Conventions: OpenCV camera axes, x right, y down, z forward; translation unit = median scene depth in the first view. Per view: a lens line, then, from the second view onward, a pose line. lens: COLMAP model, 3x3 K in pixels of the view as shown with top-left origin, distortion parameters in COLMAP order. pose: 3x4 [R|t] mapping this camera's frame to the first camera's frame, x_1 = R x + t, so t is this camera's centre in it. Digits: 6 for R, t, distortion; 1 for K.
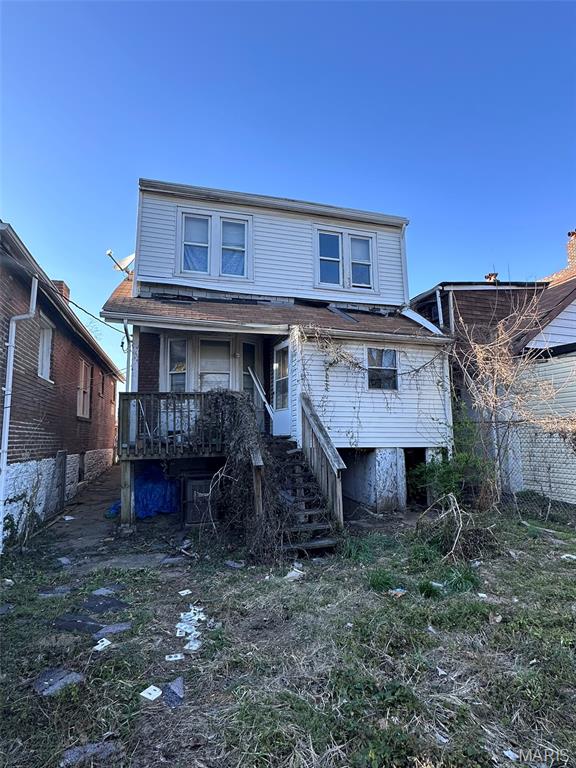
lens RADIAL K [[401.9, 0, 288.5], [0, 401.9, 384.4], [0, 0, 1]] dist [-0.000044, -0.000058]
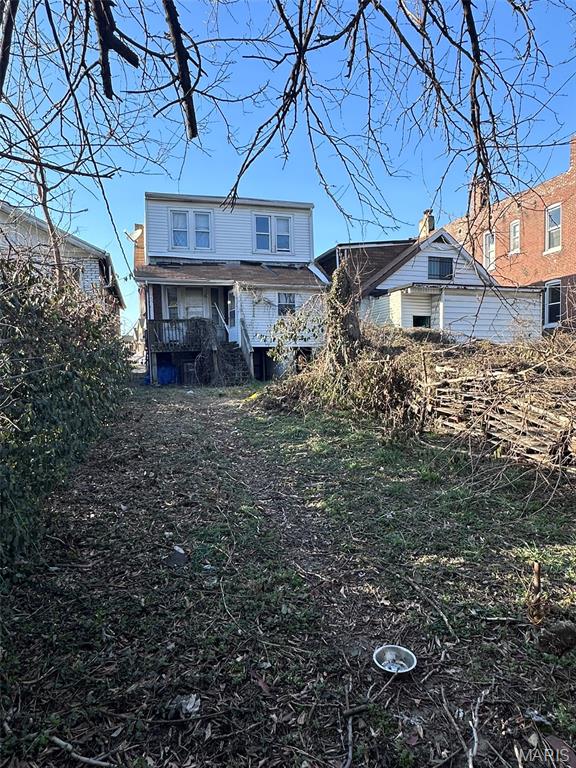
lens RADIAL K [[492.7, 0, 288.0], [0, 492.7, 384.0], [0, 0, 1]] dist [0.000466, 0.000210]
pose [[0.999877, -0.015624, 0.001355, 0.213945], [0.015202, 0.986850, 0.160925, -0.037597], [-0.003852, -0.160884, 0.986966, -1.166502]]
